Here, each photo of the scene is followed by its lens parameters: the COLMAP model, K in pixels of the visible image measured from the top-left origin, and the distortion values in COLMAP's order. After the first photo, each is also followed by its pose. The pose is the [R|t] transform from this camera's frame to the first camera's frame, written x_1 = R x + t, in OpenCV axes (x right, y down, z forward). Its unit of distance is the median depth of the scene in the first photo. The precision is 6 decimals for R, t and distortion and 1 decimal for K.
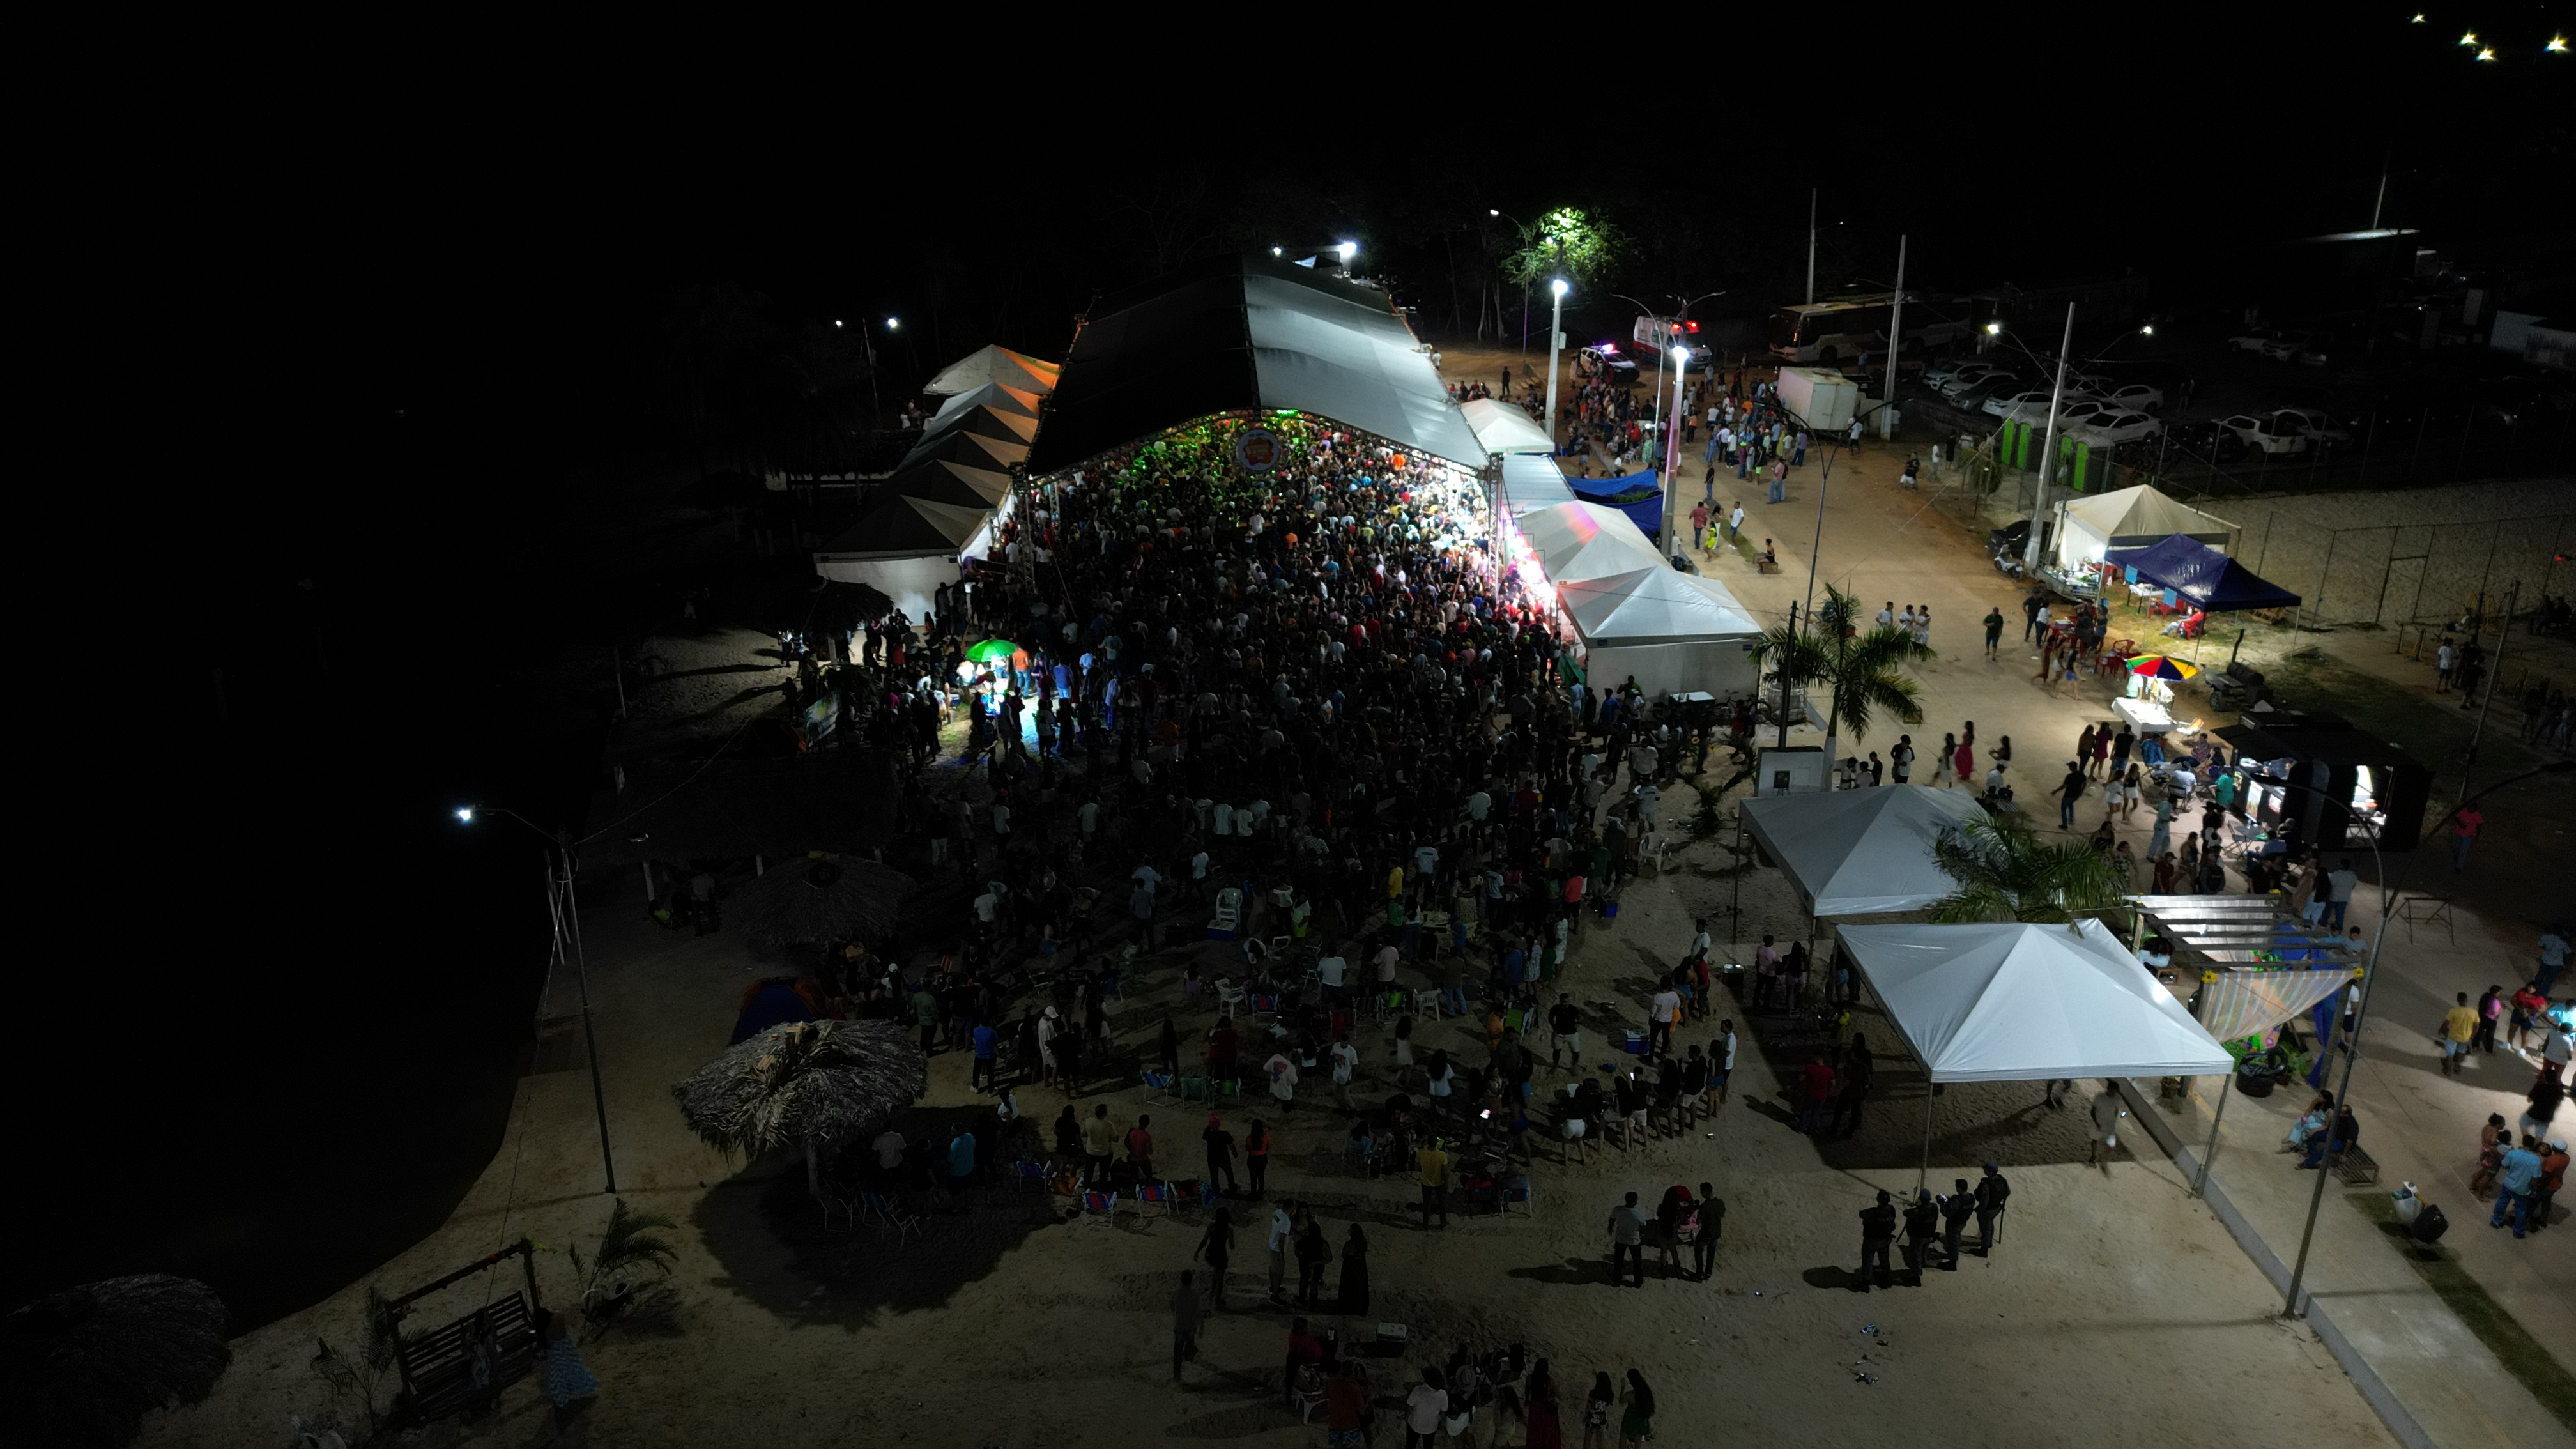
lens RADIAL K [[1813.1, 0, 1287.2], [0, 1813.1, 722.7], [0, 0, 1]] dist [0.068149, -0.061843]
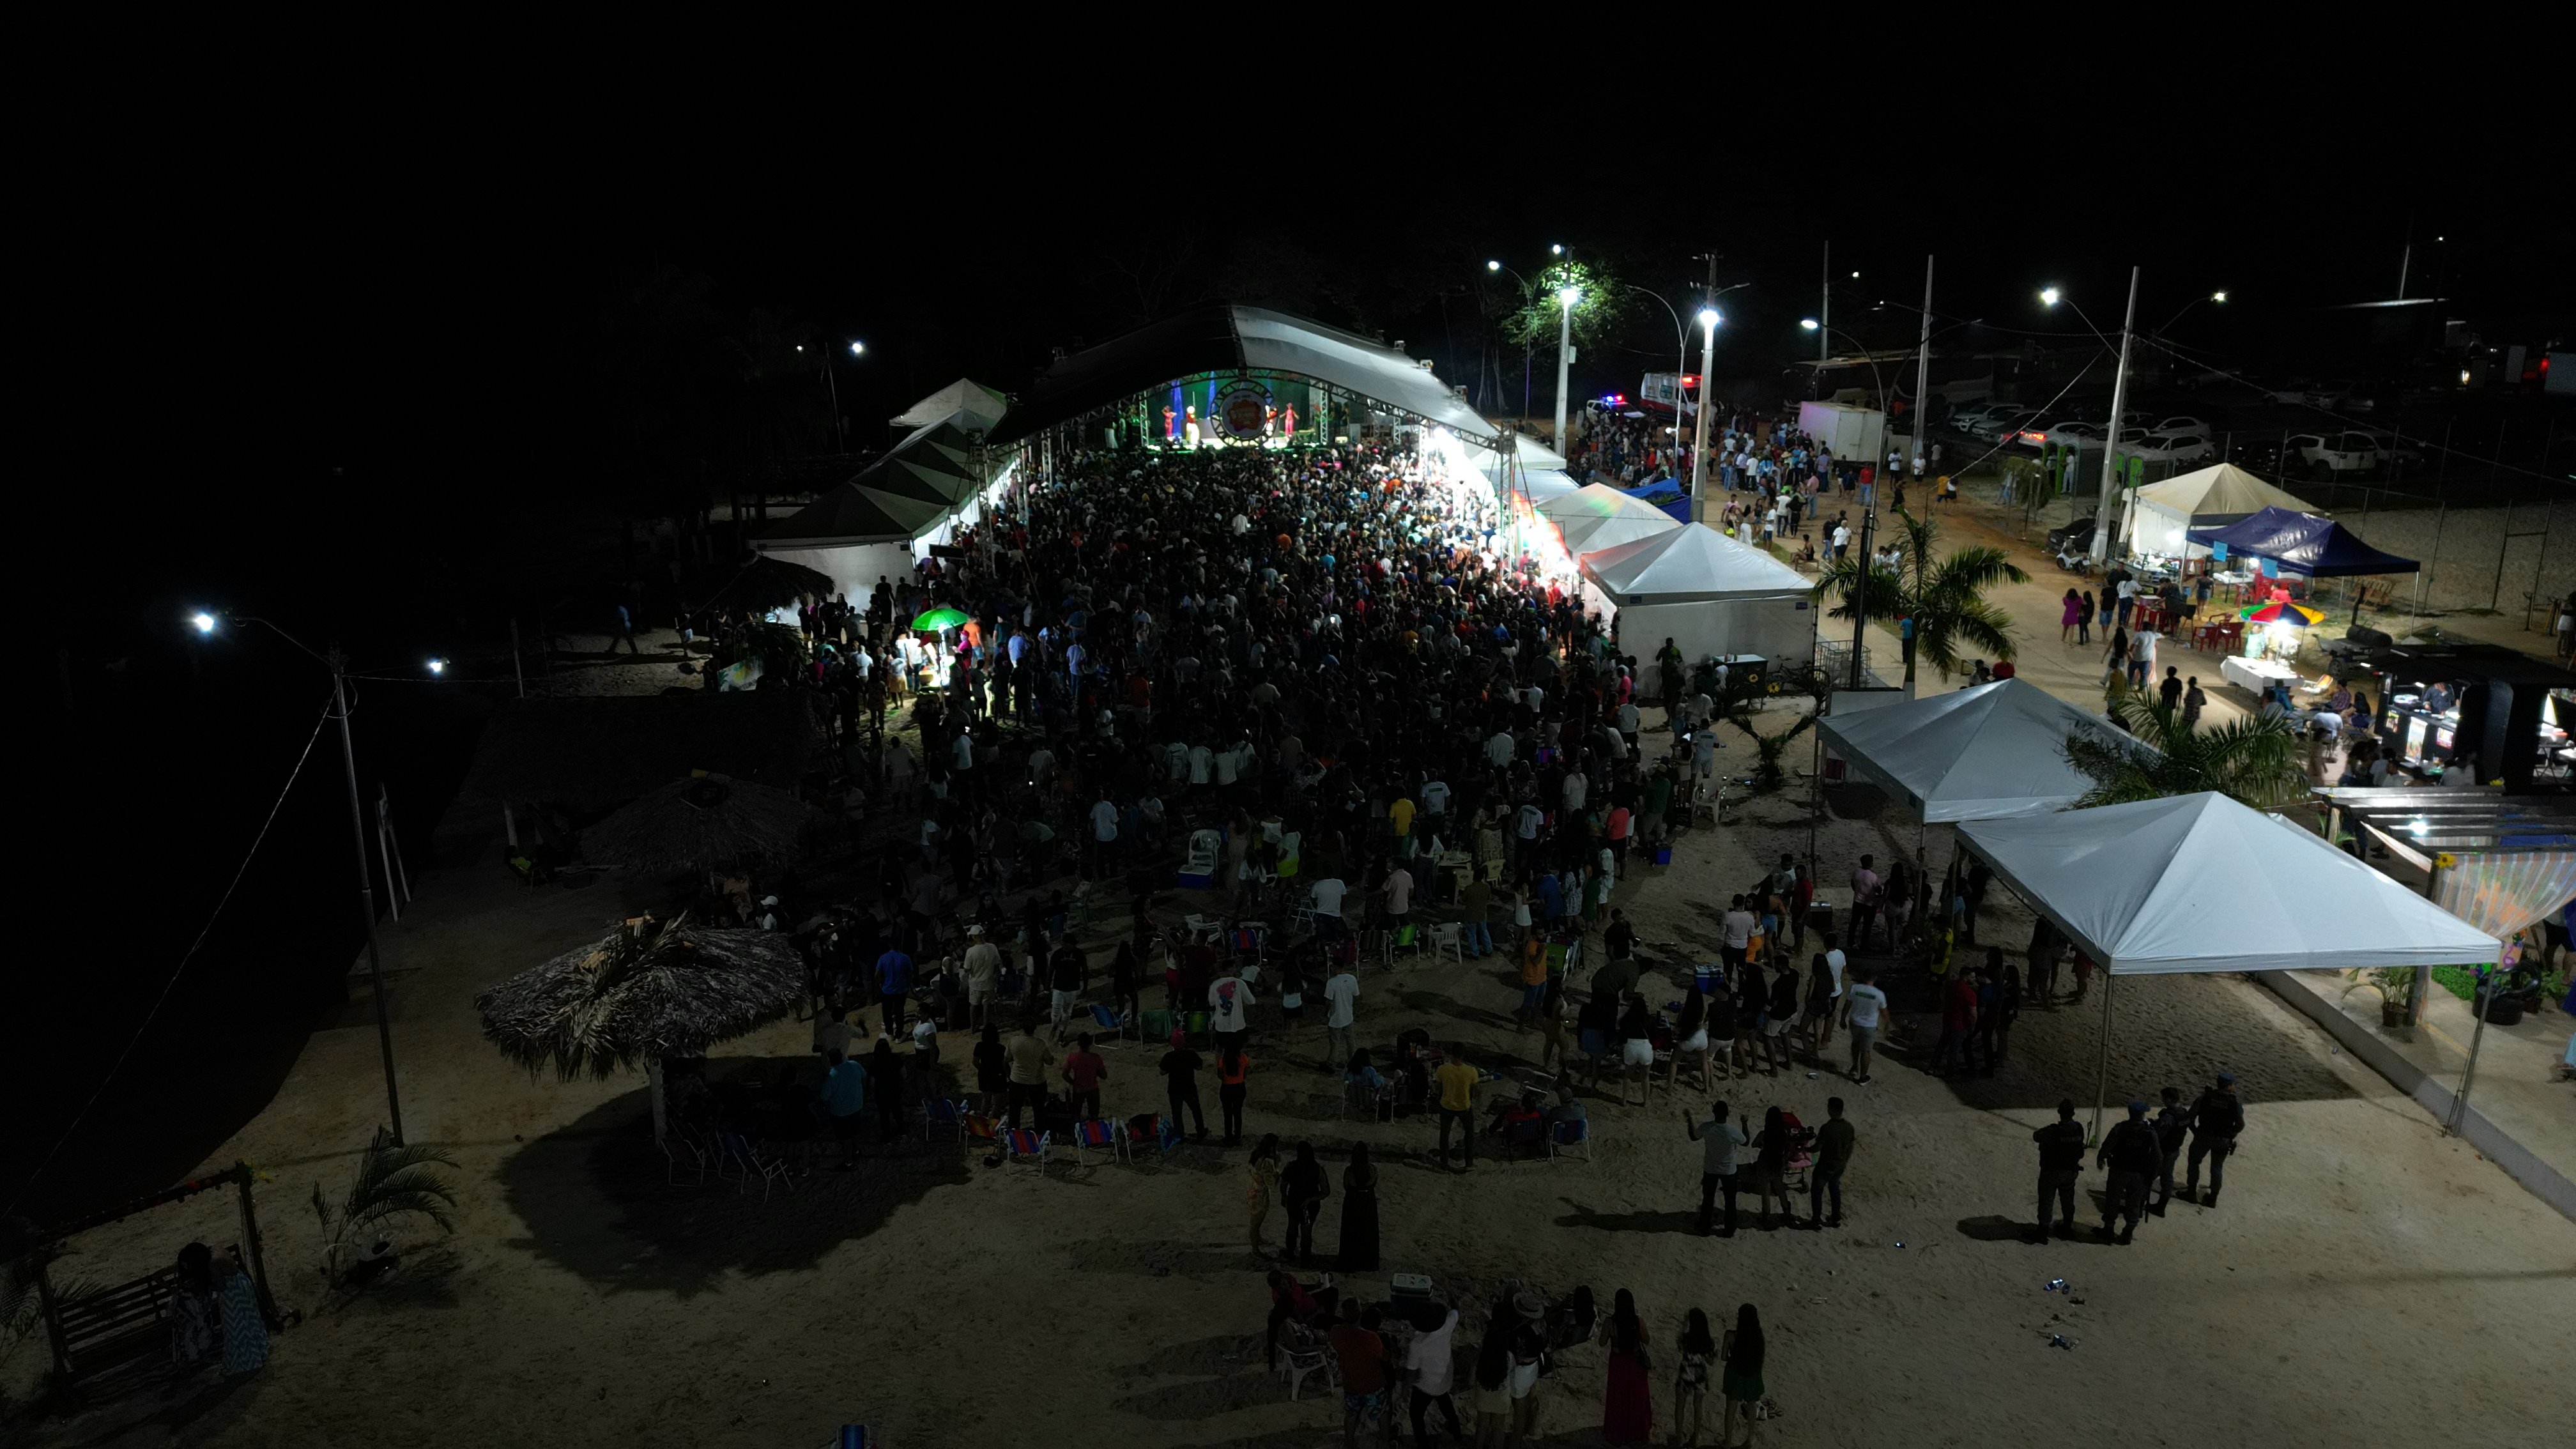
lens RADIAL K [[1813.1, 0, 1287.2], [0, 1813.1, 722.7], [0, 0, 1]] dist [0.068149, -0.061843]
pose [[0.999991, -0.003384, 0.002367, 0.004986], [0.003587, 0.995777, -0.091735, 0.146507], [-0.002046, 0.091743, 0.995781, 0.204710]]
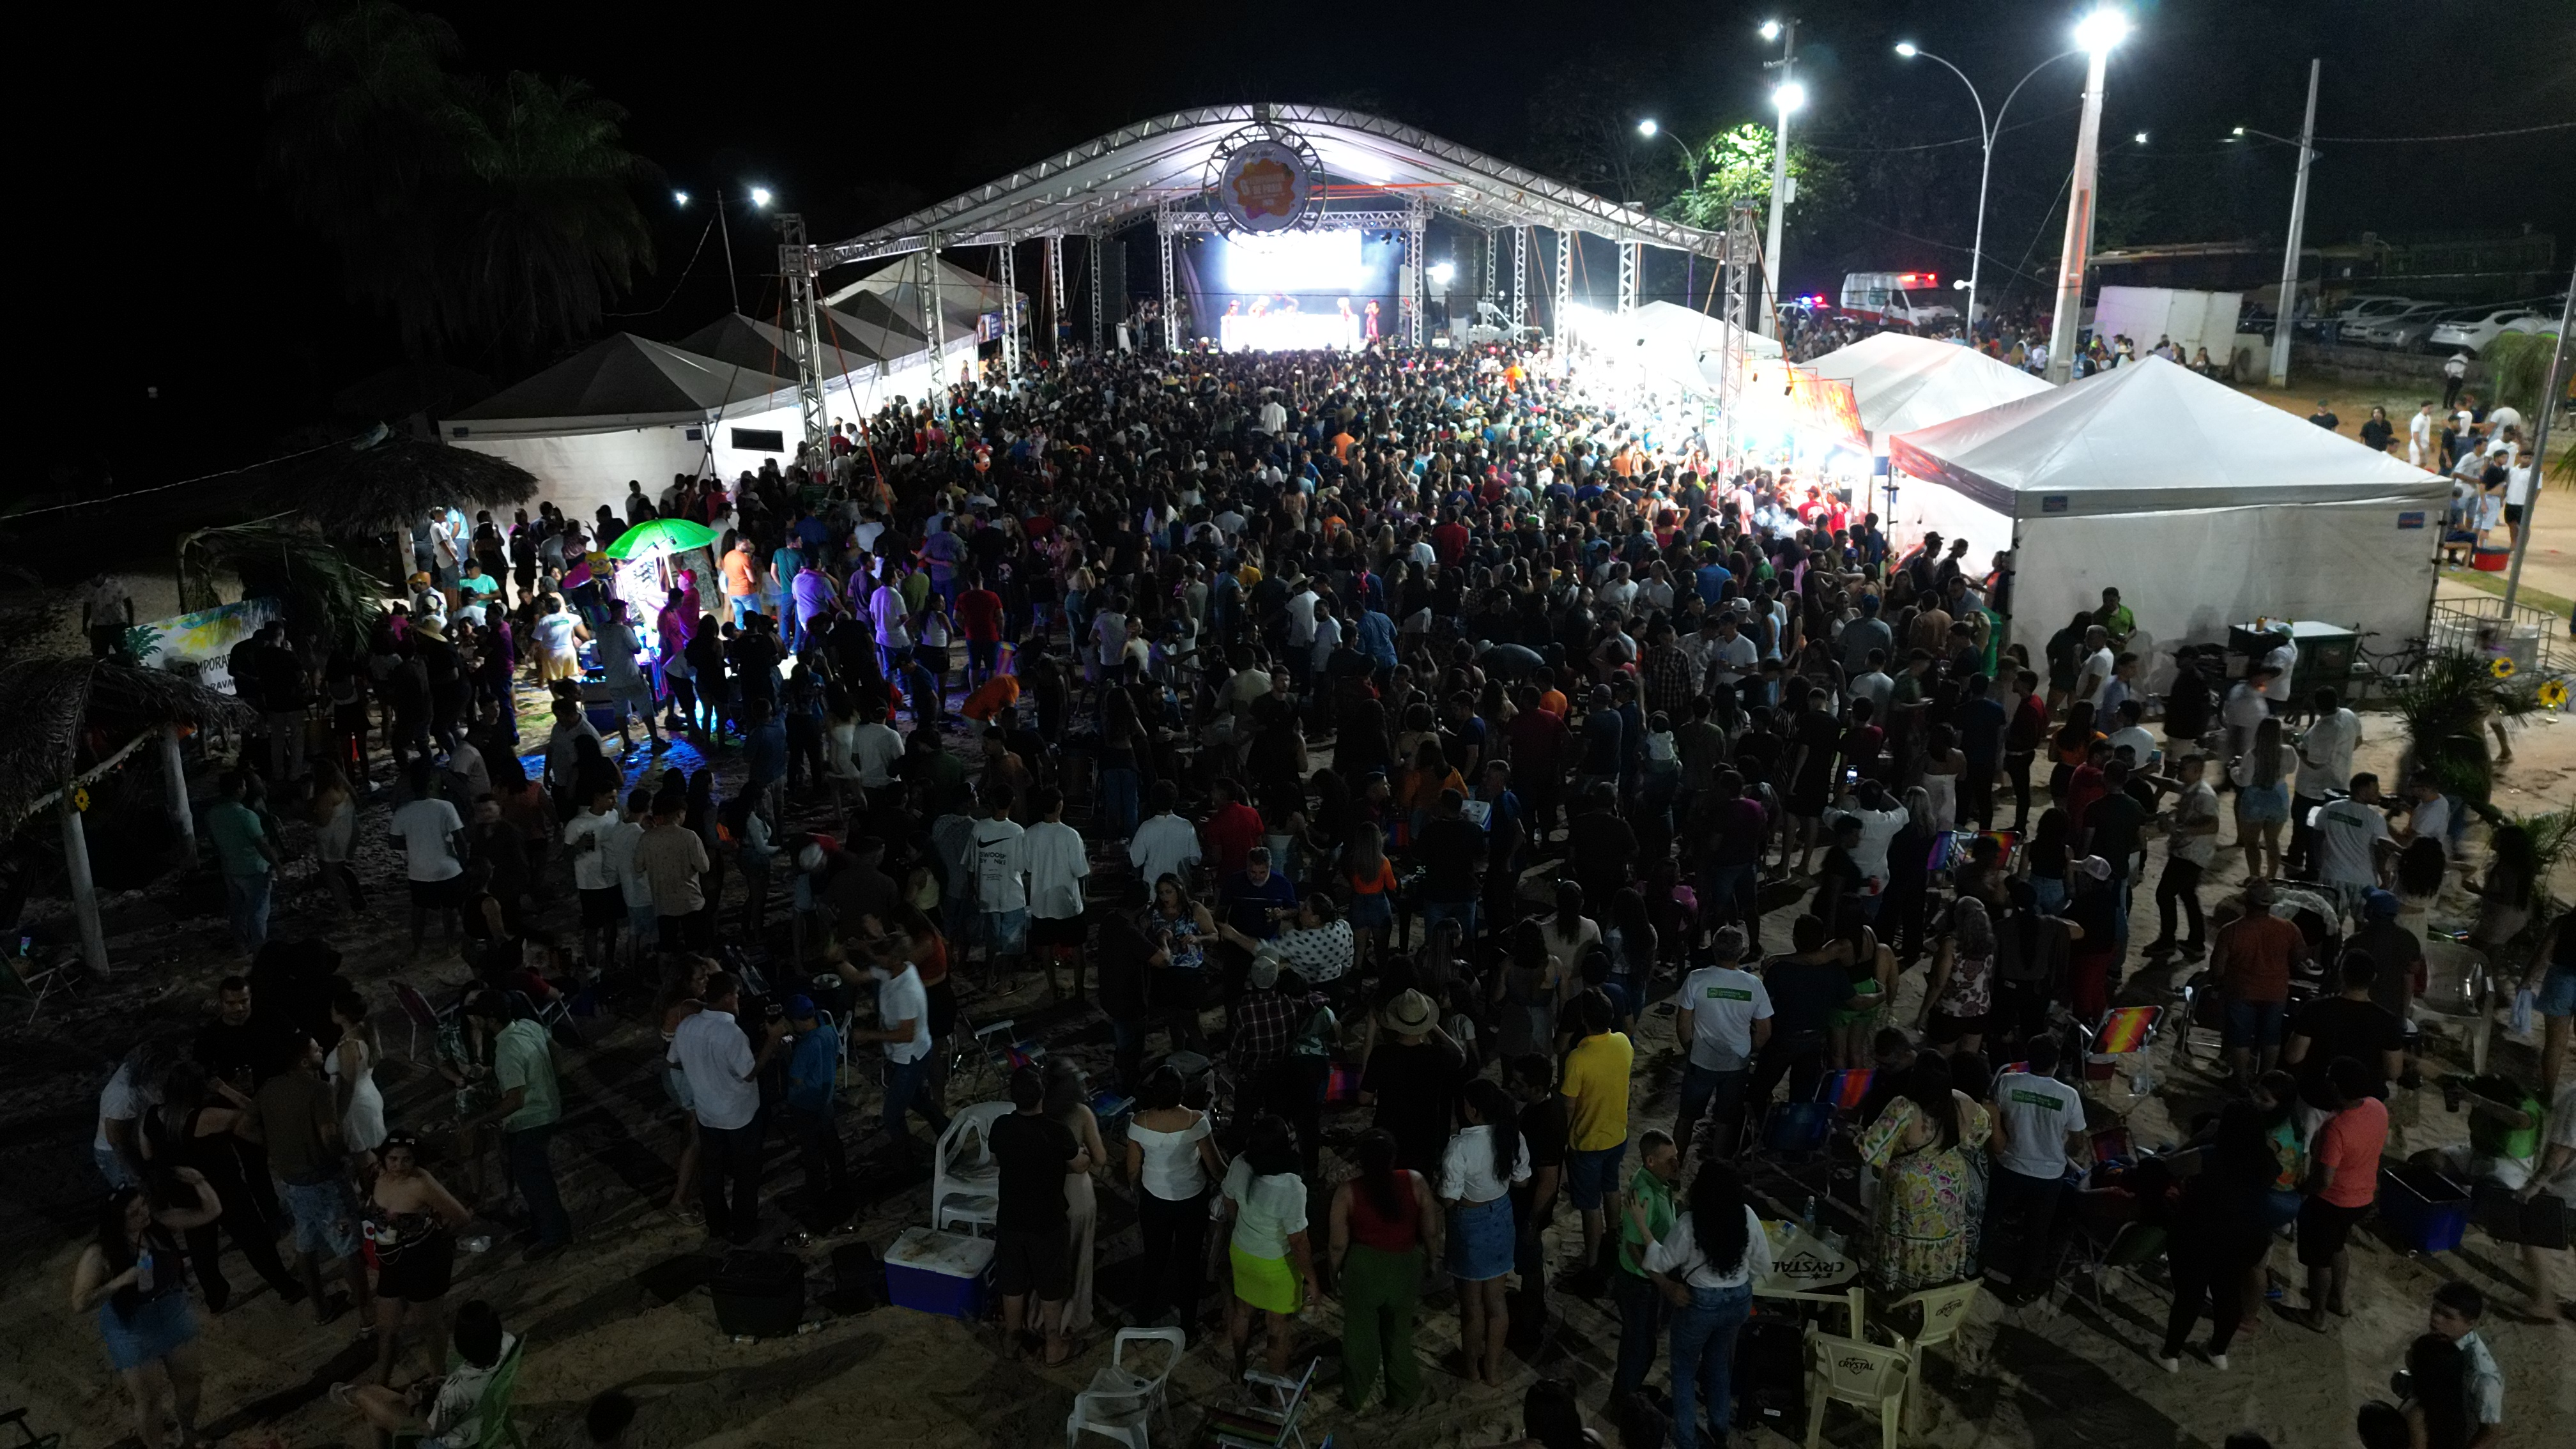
lens RADIAL K [[1813.1, 0, 1287.2], [0, 1813.1, 722.7], [0, 0, 1]] dist [0.068149, -0.061843]
pose [[0.998624, 0.011880, -0.051082, 0.031295], [-0.016451, 0.995805, -0.090010, 0.071688], [0.049798, 0.090726, 0.994630, 0.893631]]
